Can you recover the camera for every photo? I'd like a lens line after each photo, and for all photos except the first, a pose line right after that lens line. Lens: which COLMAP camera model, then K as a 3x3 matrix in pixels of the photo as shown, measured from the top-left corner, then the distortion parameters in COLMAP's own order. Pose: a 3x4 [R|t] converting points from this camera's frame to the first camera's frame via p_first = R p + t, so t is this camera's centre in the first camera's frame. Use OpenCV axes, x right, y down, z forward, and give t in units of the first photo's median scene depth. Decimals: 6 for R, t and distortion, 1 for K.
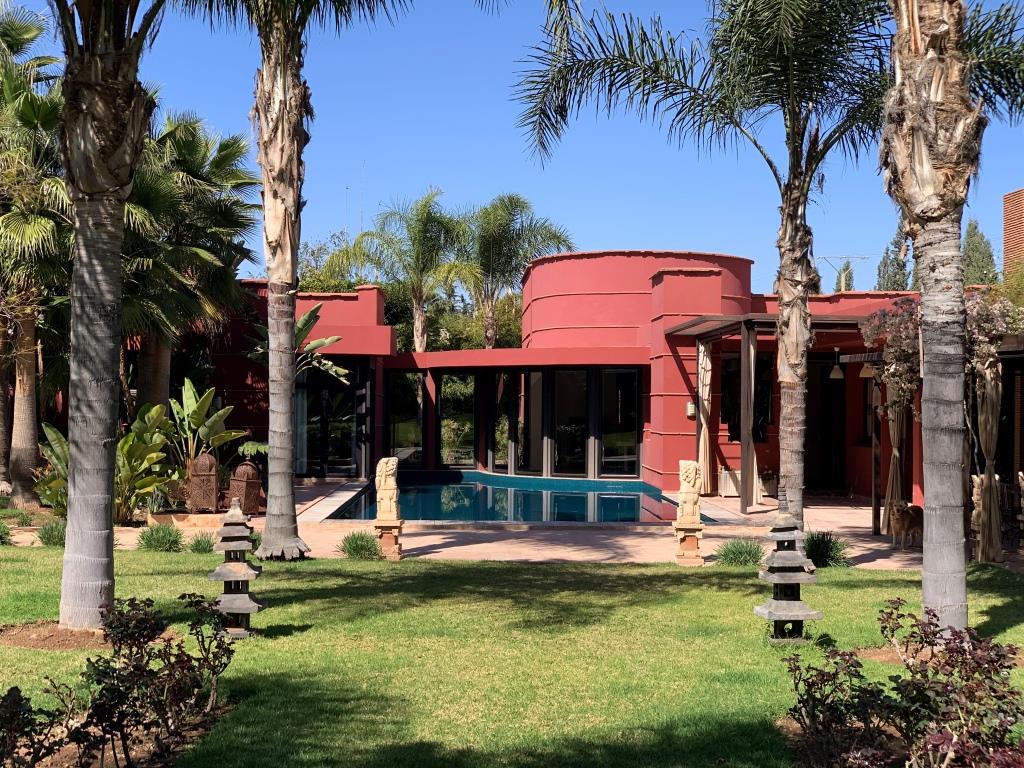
lens RADIAL K [[1563.3, 0, 512.0], [0, 1563.3, 384.0], [0, 0, 1]] dist [-0.000806, -0.001777]
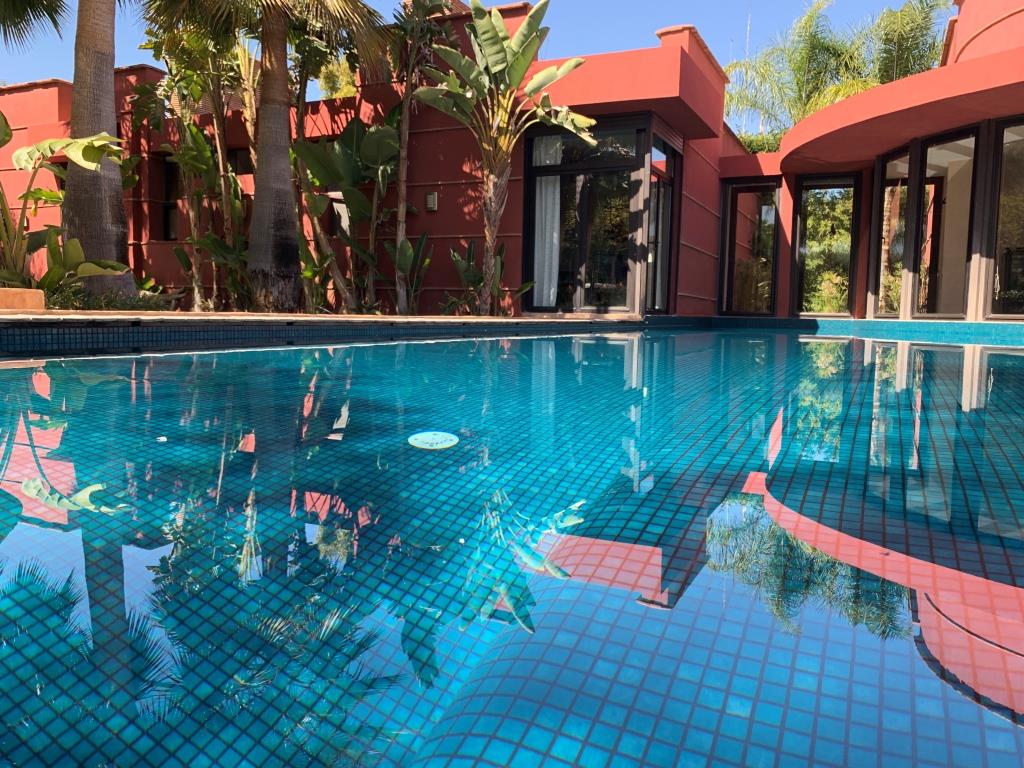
lens RADIAL K [[779.4, 0, 512.5], [0, 779.4, 372.3], [0, 0, 1]] dist [0.047329, -0.073307]
pose [[0.892690, 0.043478, -0.448570, 0.000898], [-0.010975, 0.997138, 0.074807, 0.059052], [0.450538, -0.061856, 0.890612, 0.685354]]
